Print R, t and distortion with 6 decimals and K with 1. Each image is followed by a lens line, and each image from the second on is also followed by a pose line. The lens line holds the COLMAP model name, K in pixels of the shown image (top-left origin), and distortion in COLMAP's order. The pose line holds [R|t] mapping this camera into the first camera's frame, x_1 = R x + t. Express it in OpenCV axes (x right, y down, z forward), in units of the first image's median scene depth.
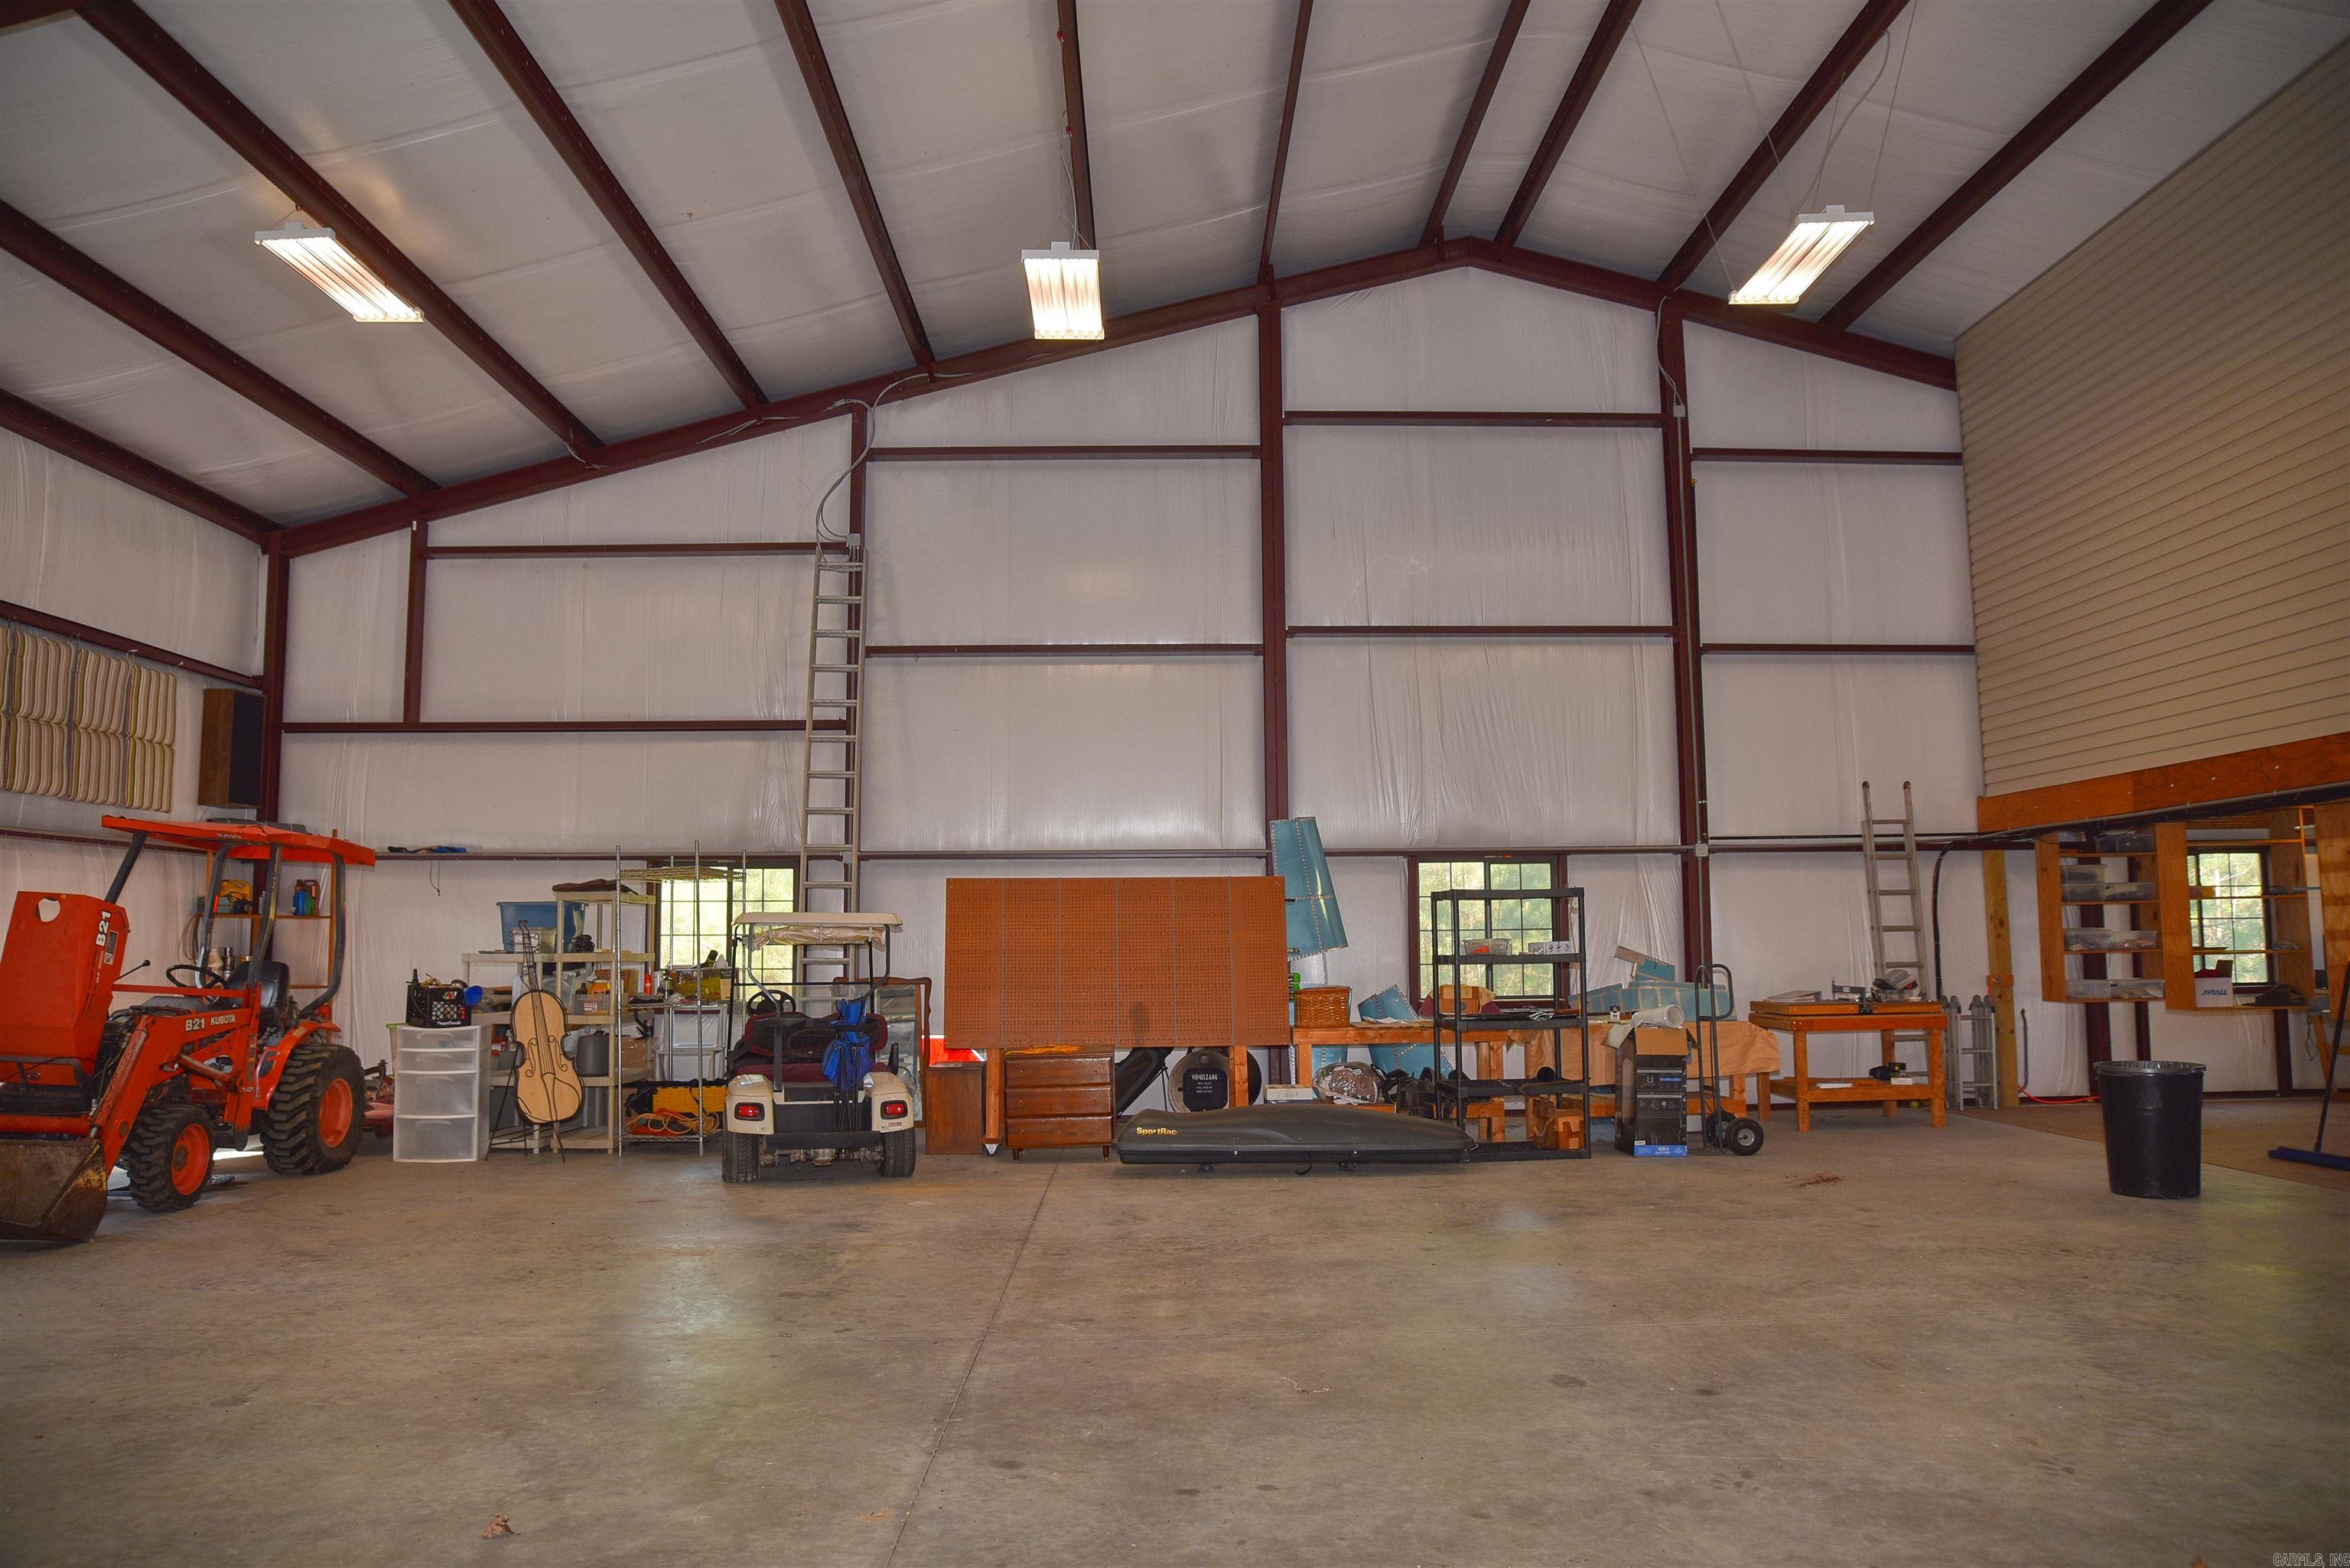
lens RADIAL K [[1626.9, 0, 1184.9], [0, 1626.9, 791.3], [0, 0, 1]] dist [-0.117527, 0.078499]
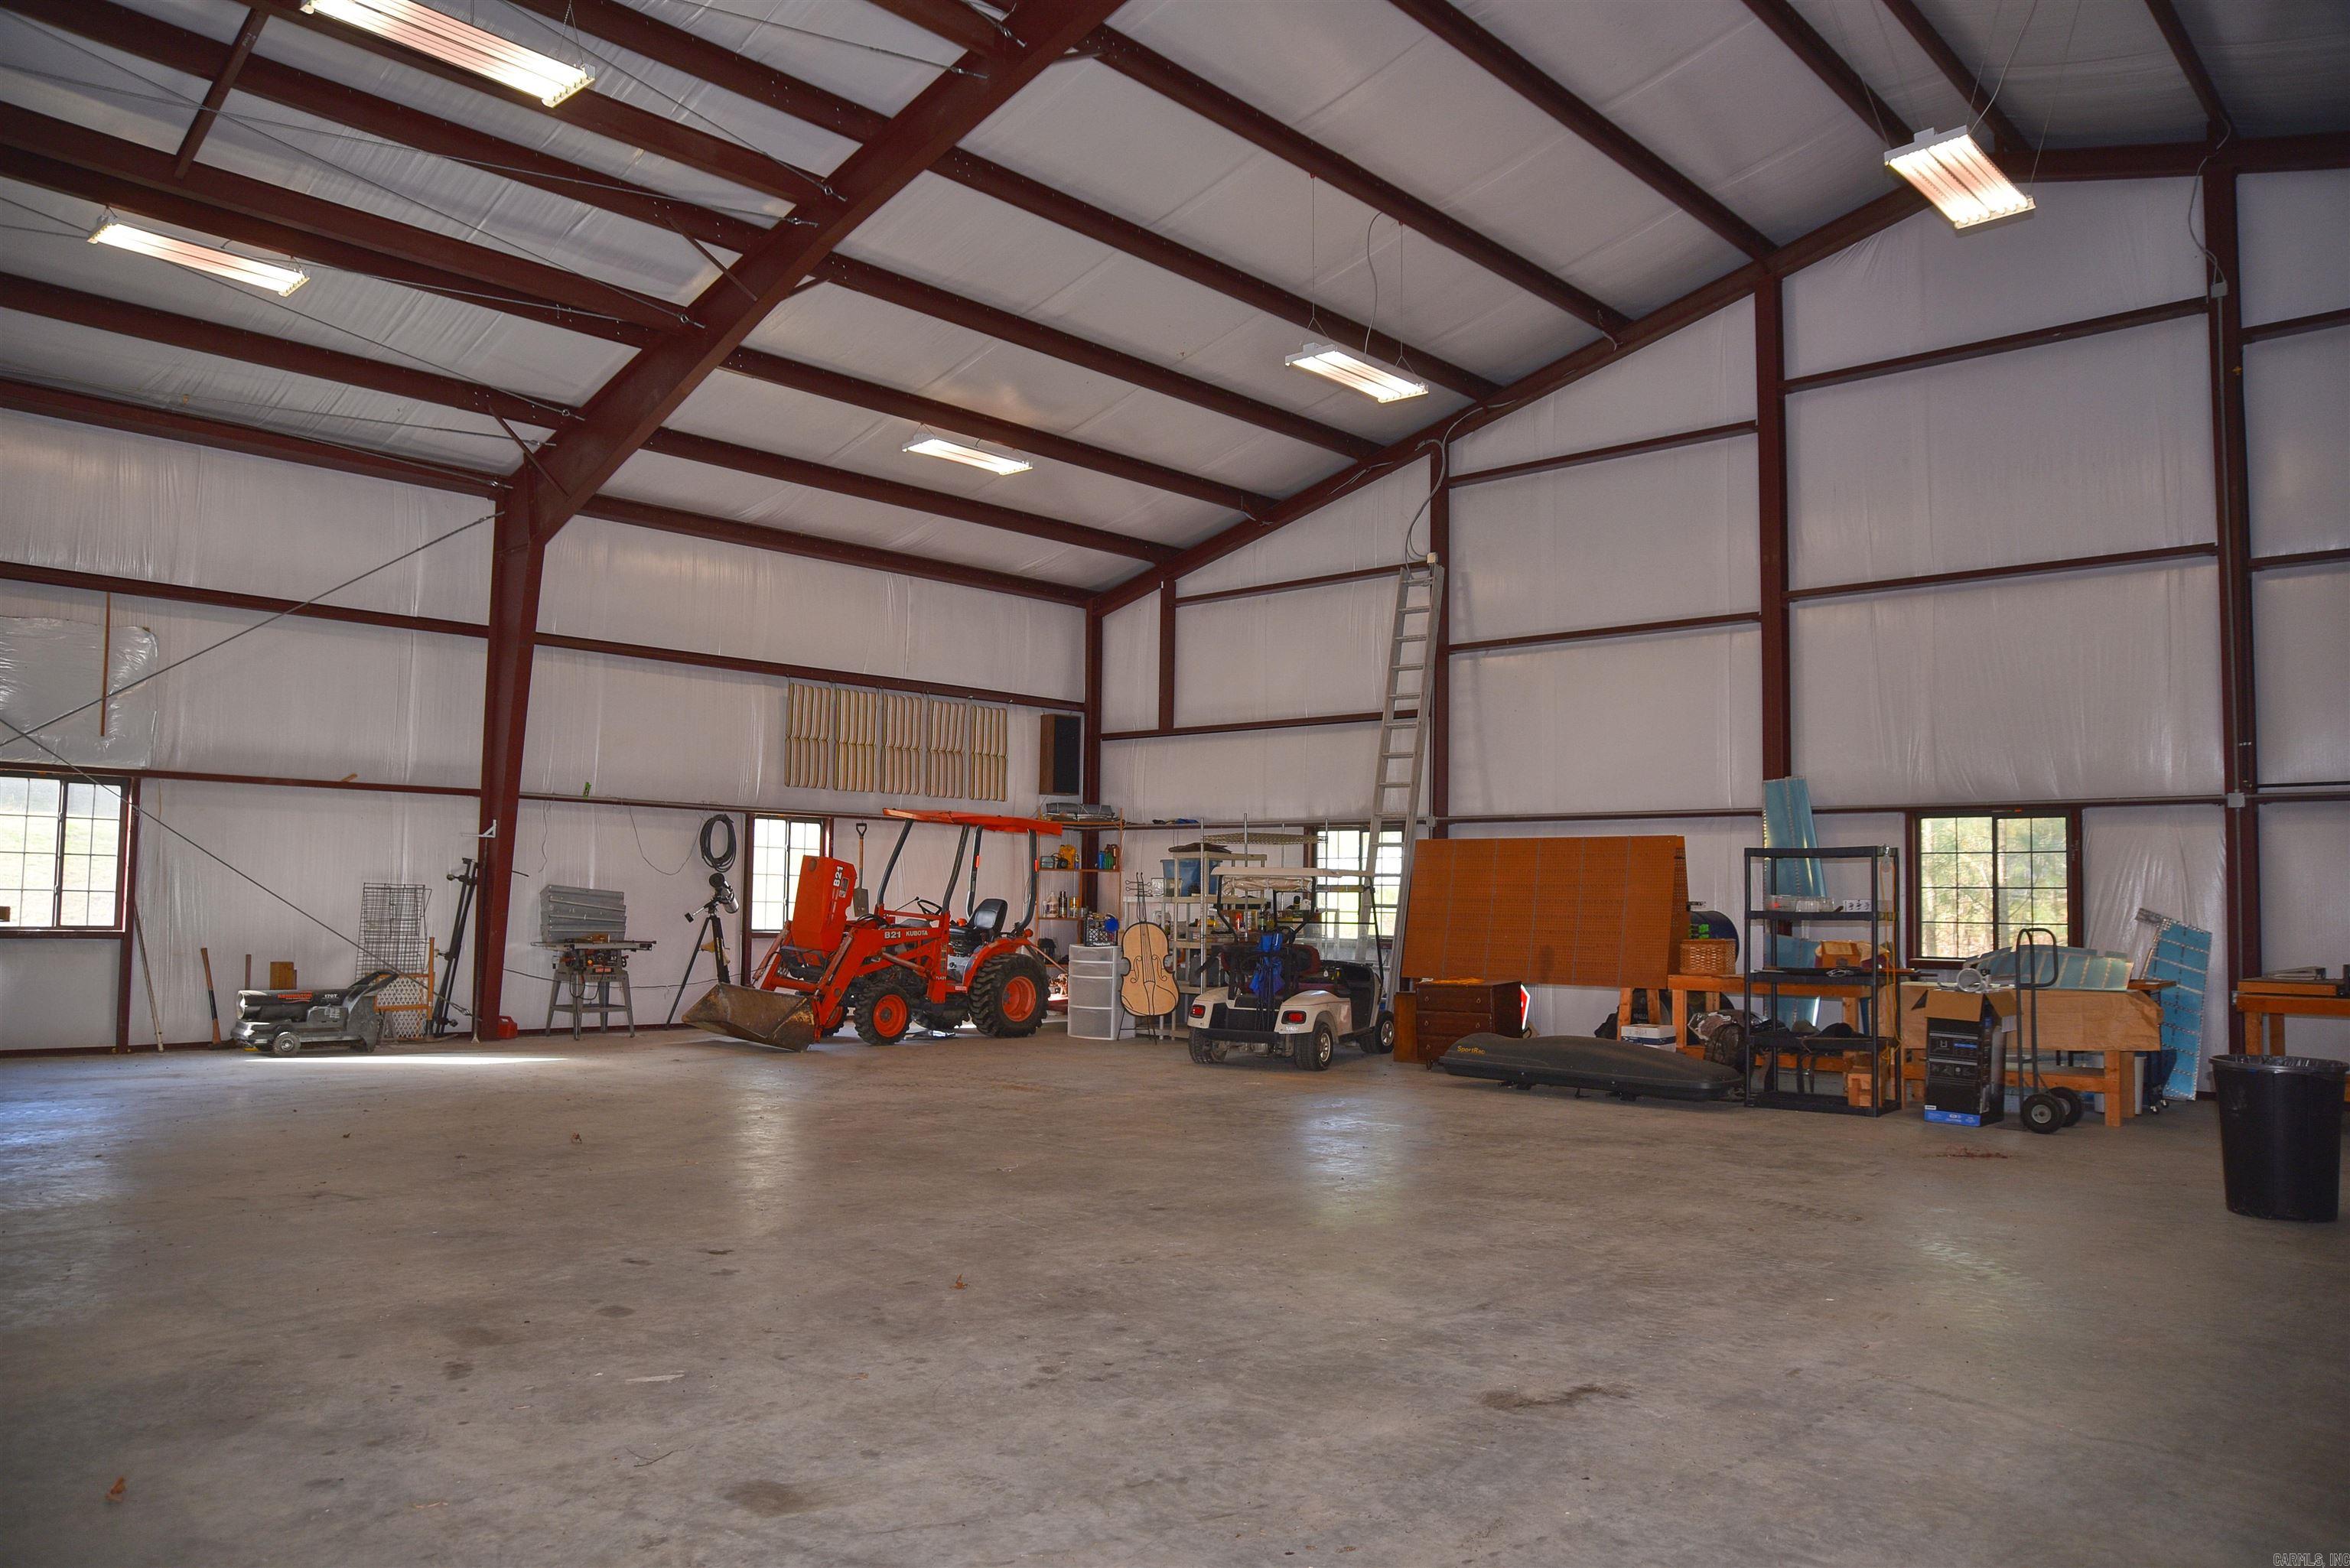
lens RADIAL K [[1626.9, 0, 1166.7], [0, 1626.9, 798.4], [0, 0, 1]] dist [-0.117527, 0.078499]
pose [[0.710956, -0.023377, -0.702848, 0.505031], [0.047120, 0.998785, 0.014443, -0.003706], [0.701656, -0.043387, 0.711194, -0.002589]]
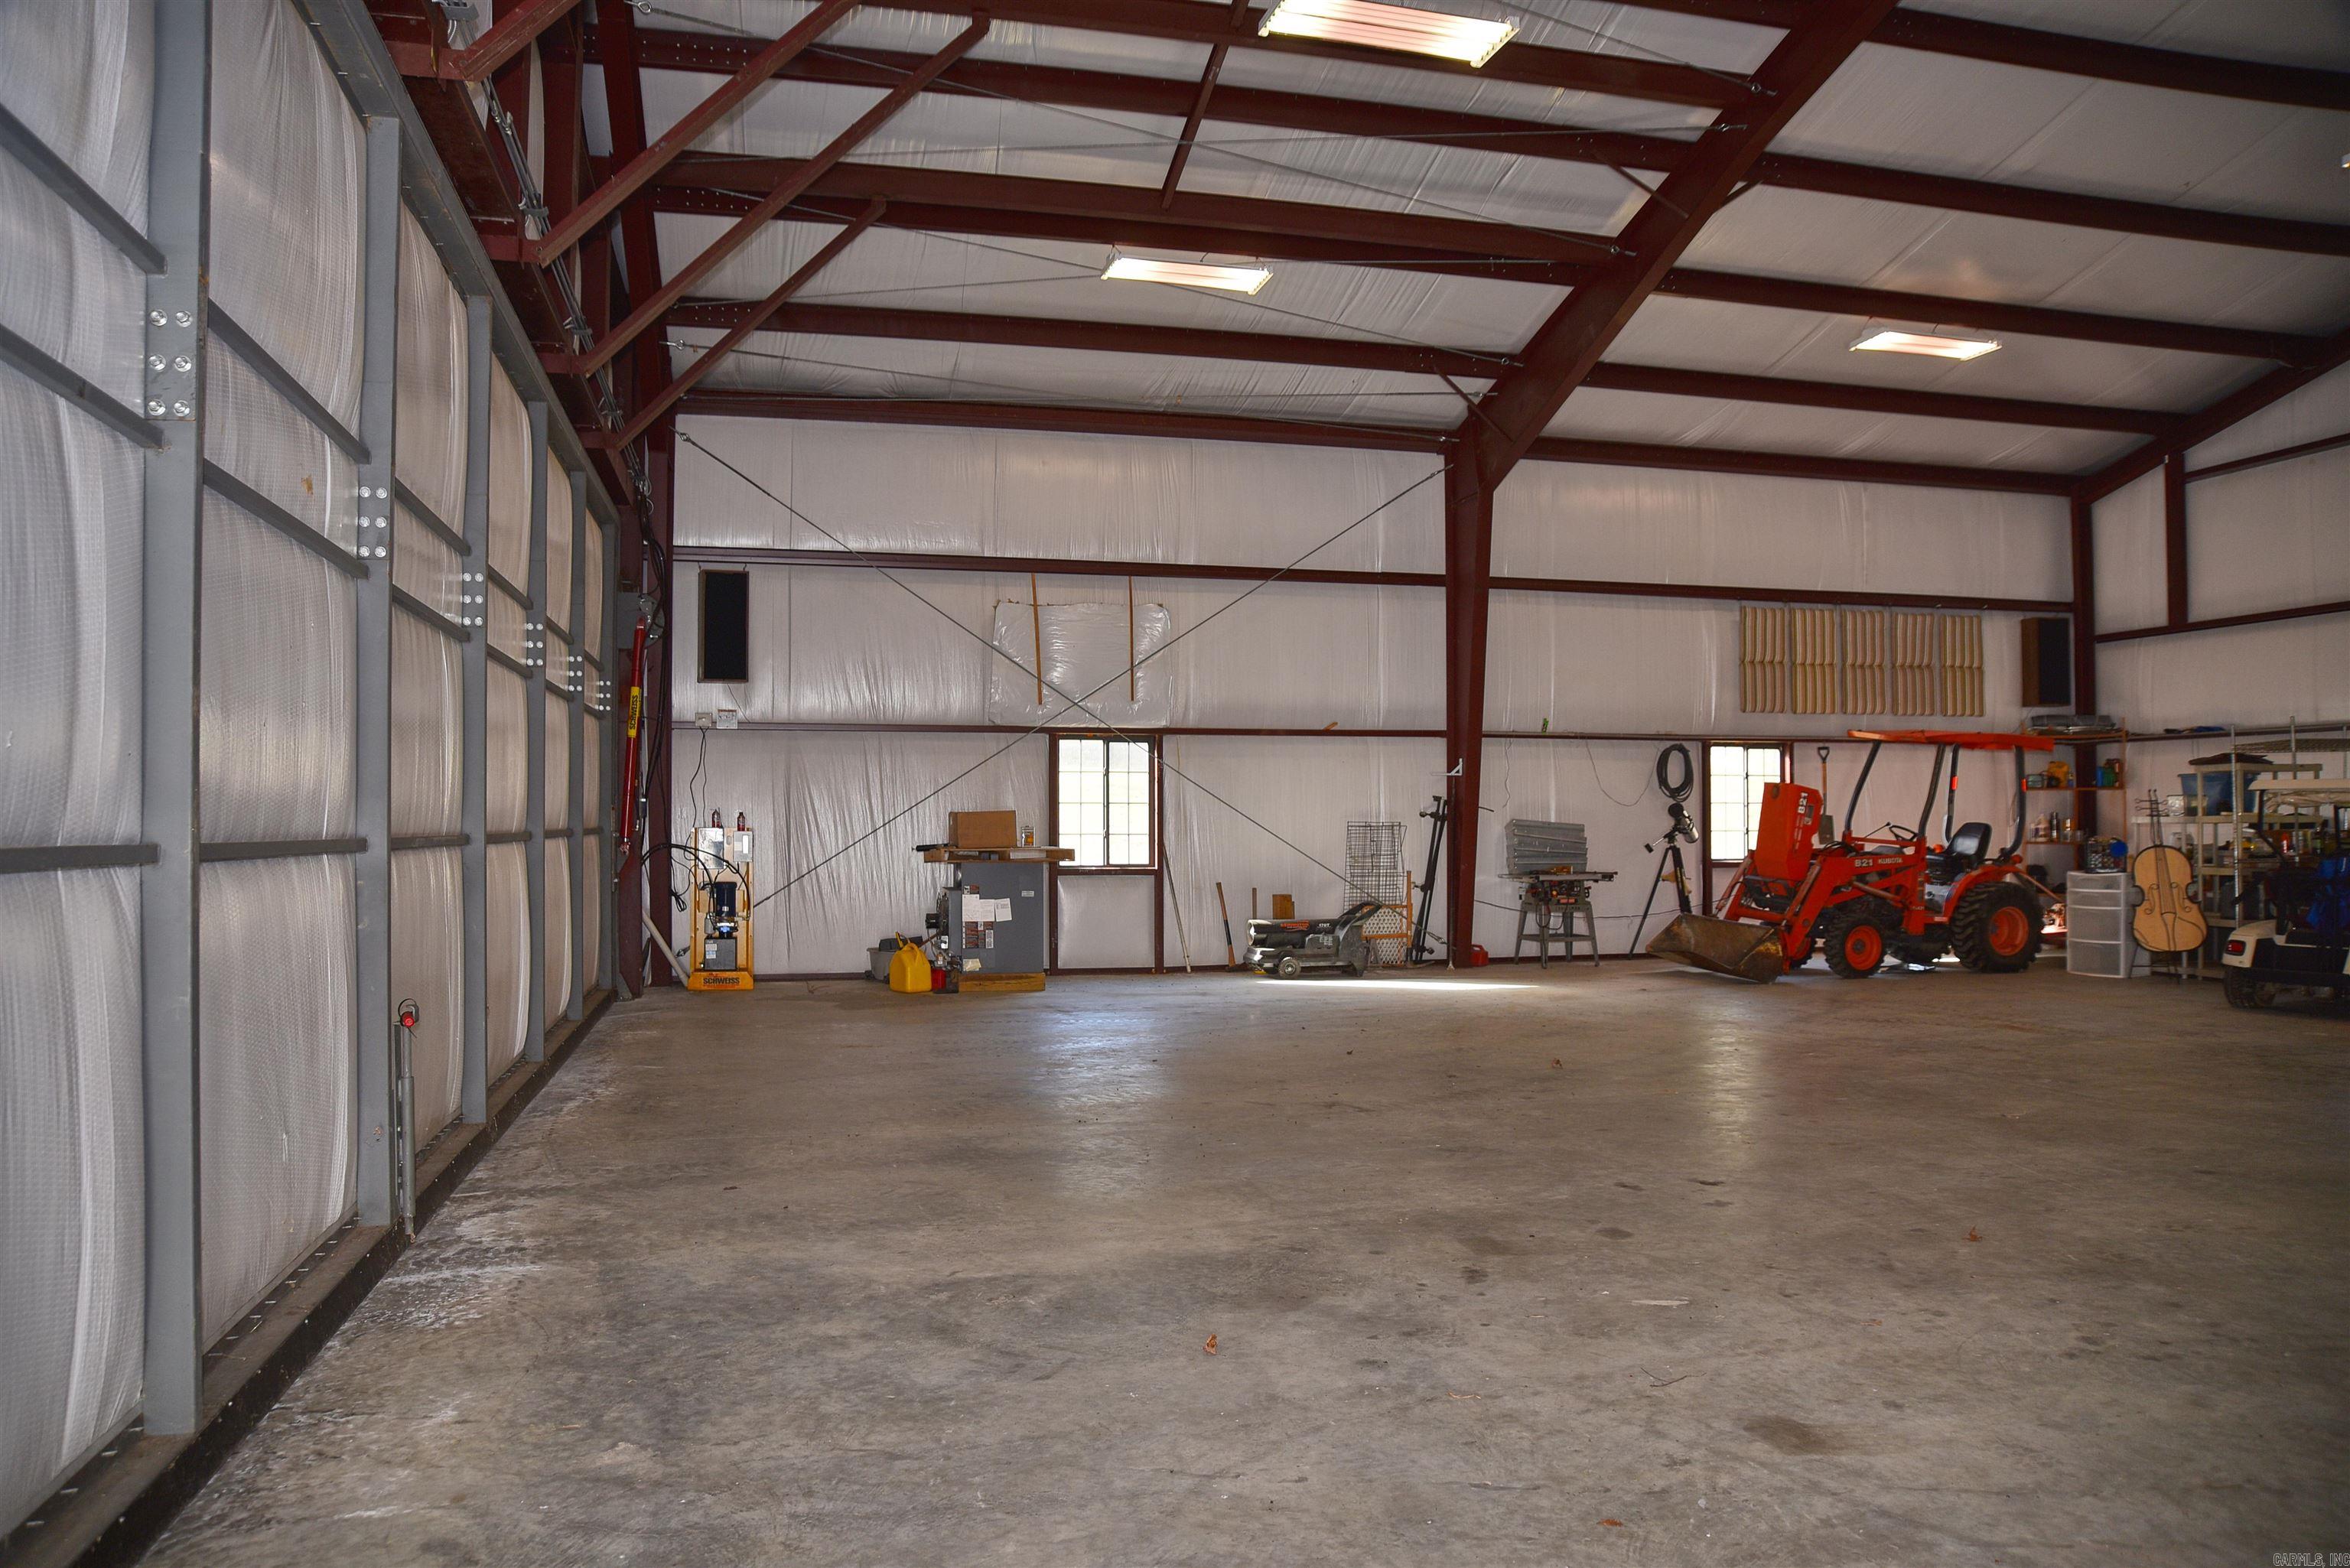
lens RADIAL K [[1626.9, 0, 1171.7], [0, 1626.9, 795.8], [0, 0, 1]] dist [-0.117527, 0.078499]
pose [[0.222126, -0.008145, -0.974984, 0.501386], [0.097291, 0.995160, 0.013852, -0.004740], [0.970152, -0.097935, 0.221843, -0.011272]]
